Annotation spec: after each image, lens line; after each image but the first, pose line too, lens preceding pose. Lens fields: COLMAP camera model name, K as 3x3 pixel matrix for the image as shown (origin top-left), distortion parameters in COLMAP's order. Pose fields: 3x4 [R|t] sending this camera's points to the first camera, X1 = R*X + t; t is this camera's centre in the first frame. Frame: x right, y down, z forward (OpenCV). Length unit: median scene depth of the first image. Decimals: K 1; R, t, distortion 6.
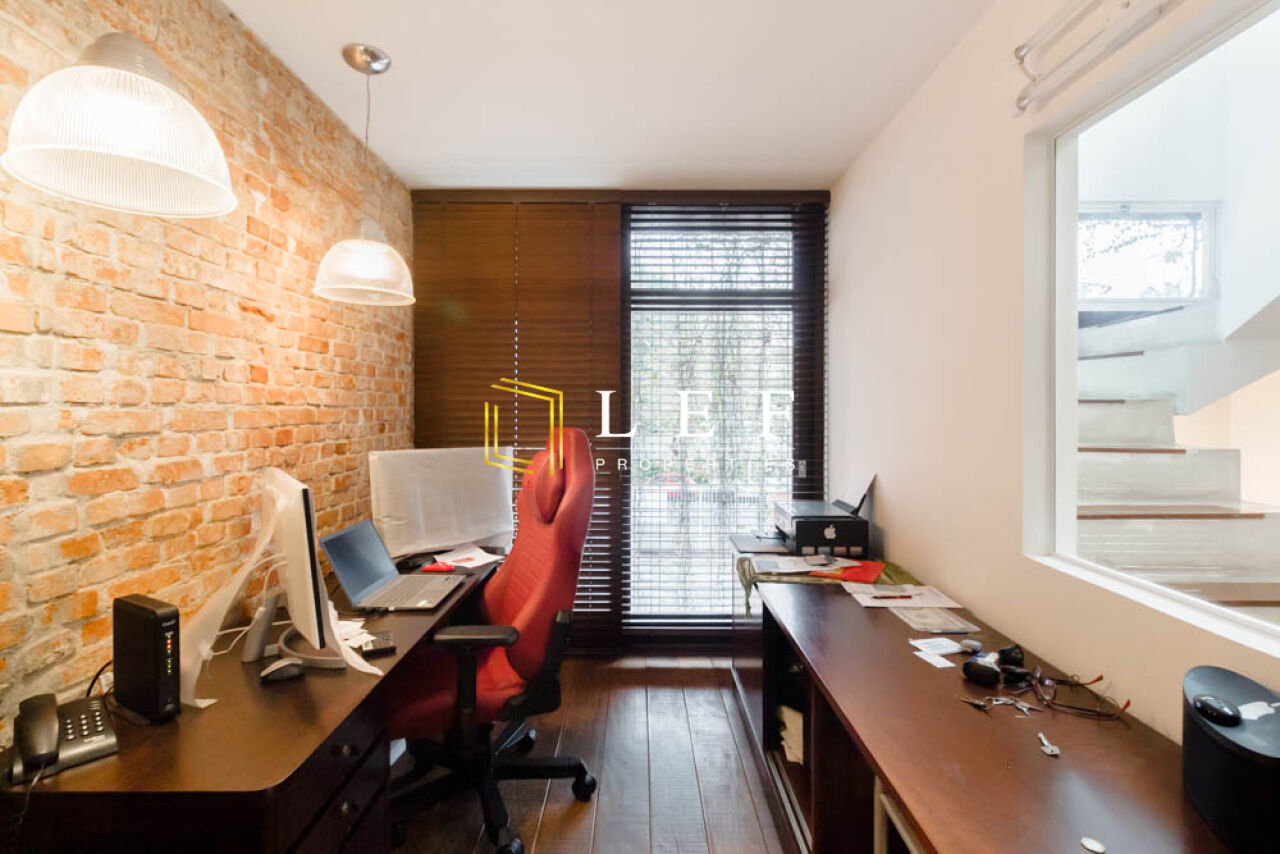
lens RADIAL K [[612.2, 0, 641.5], [0, 612.2, 408.5], [0, 0, 1]] dist [0.004551, 0.000193]
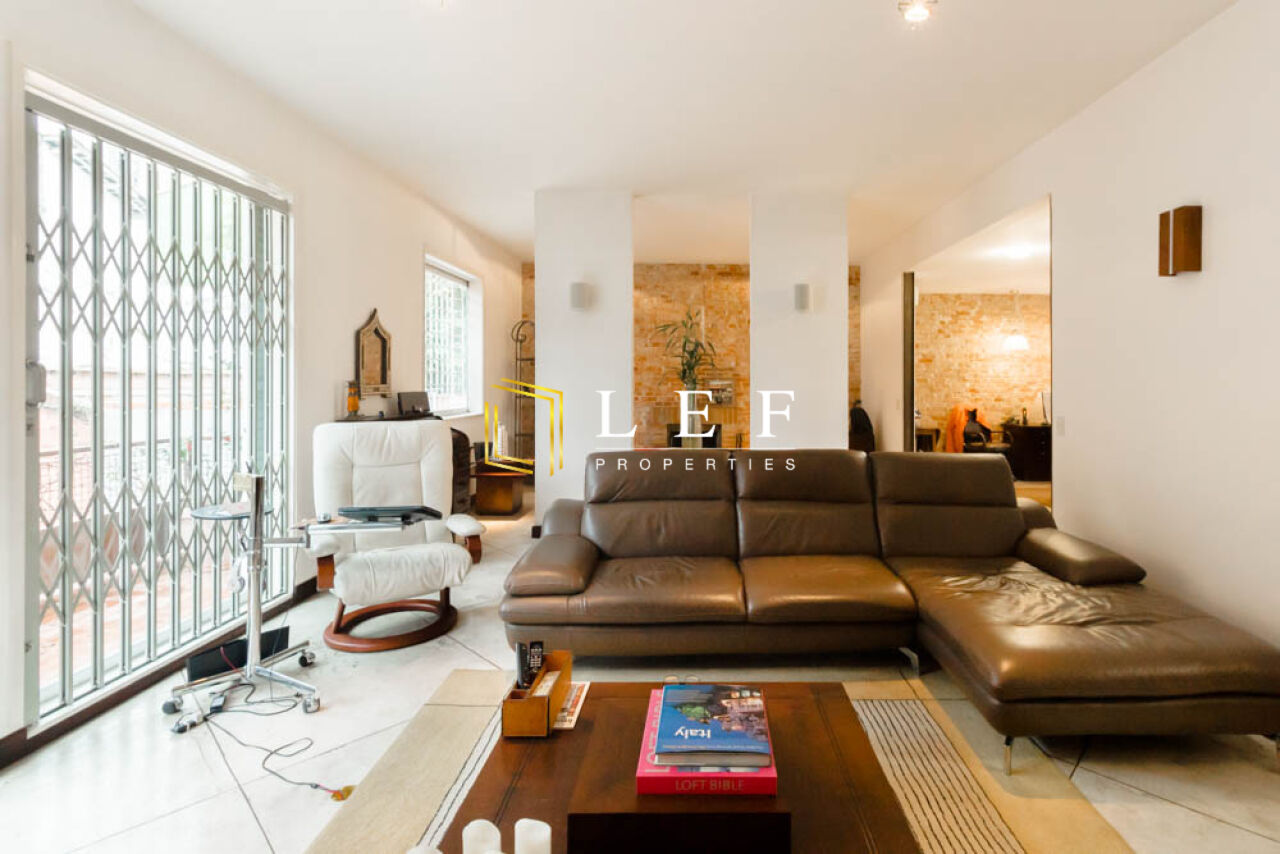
lens RADIAL K [[612.2, 0, 662.6], [0, 612.2, 383.2], [0, 0, 1]] dist [0.004551, 0.000193]
pose [[0.023780, 0.003342, -0.999712, 3.480802], [-0.001389, 0.999994, 0.003310, 0.025757], [0.999716, 0.001310, 0.023784, -1.870410]]
